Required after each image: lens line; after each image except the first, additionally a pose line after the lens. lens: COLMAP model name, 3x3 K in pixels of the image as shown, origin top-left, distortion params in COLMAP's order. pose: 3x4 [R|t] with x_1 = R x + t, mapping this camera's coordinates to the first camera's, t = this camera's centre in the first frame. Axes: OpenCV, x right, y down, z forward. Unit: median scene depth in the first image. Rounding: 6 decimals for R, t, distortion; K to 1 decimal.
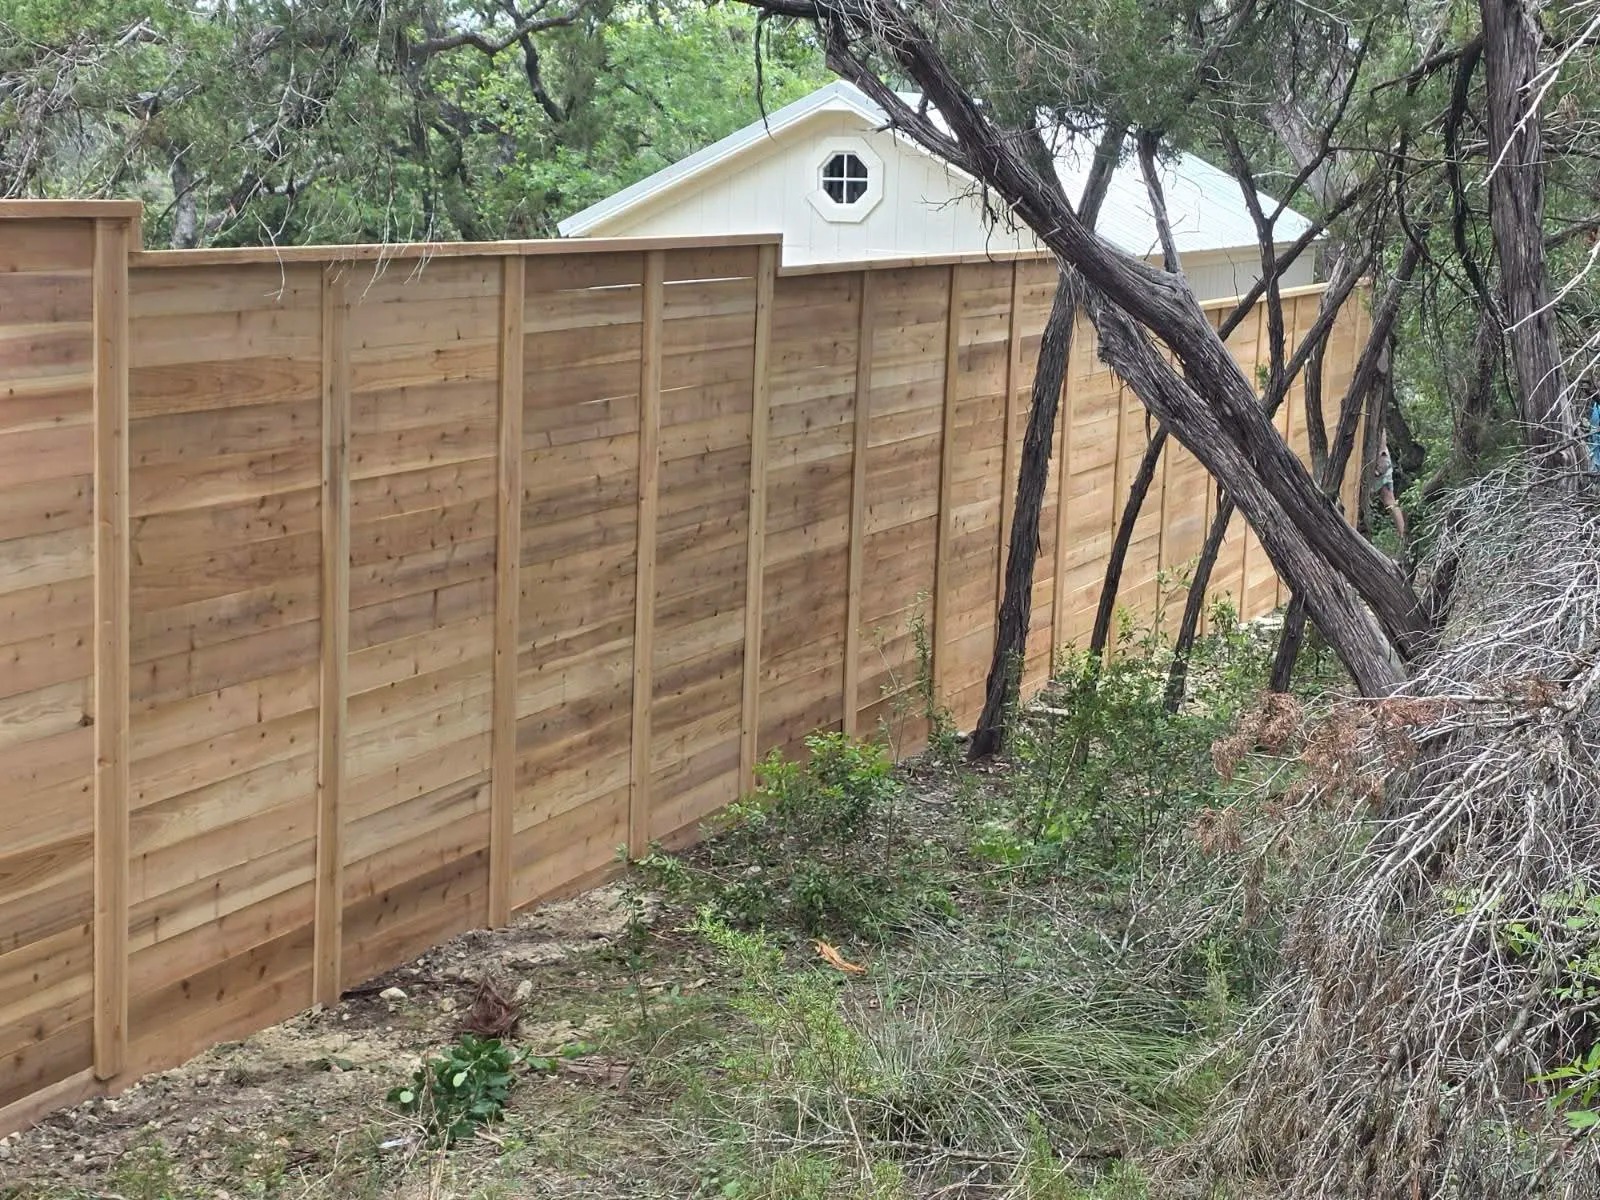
lens RADIAL K [[2811.8, 0, 800.8], [0, 2811.8, 600.3], [0, 0, 1]] dist [0.134068, 0.000000]
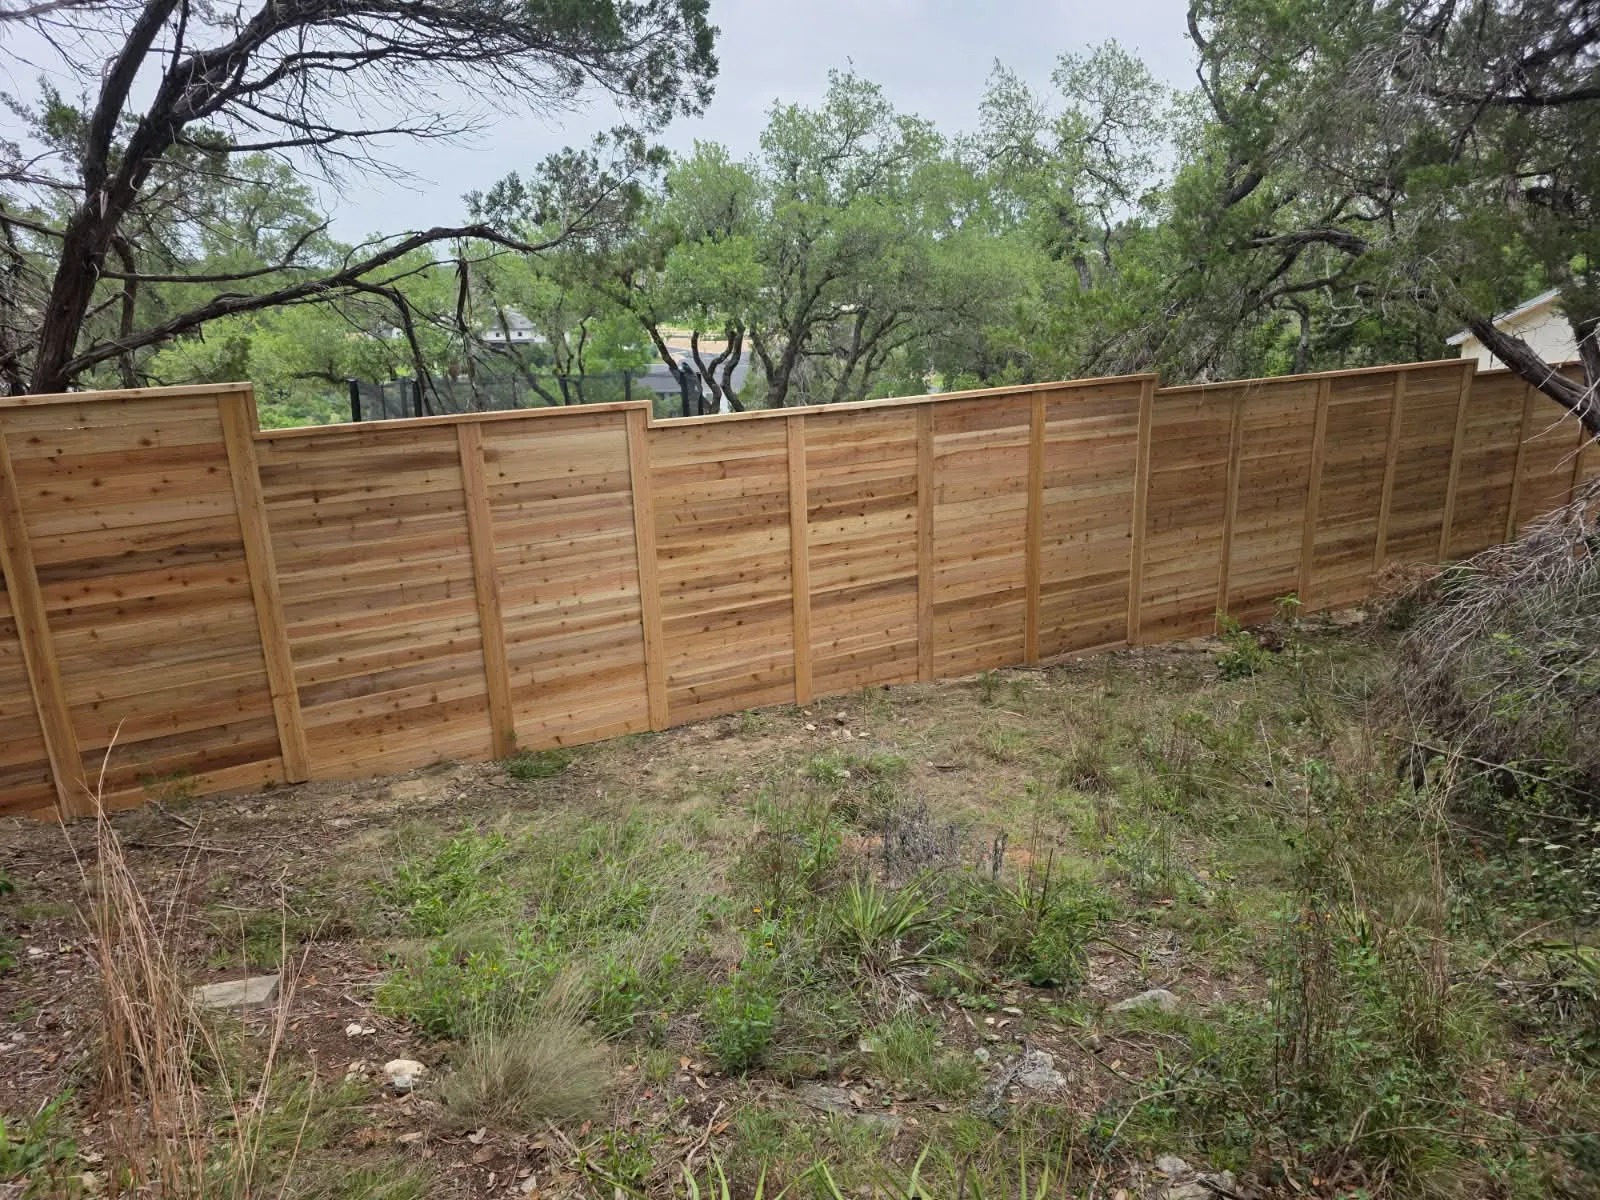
lens RADIAL K [[1050.1, 0, 800.2], [0, 1050.1, 599.9], [0, 0, 1]] dist [0.002001, 0.000541]
pose [[0.772333, 0.113410, -0.625012, 0.194179], [-0.038874, 0.990527, 0.131698, -0.025100], [0.634027, -0.077418, 0.769426, -0.159113]]
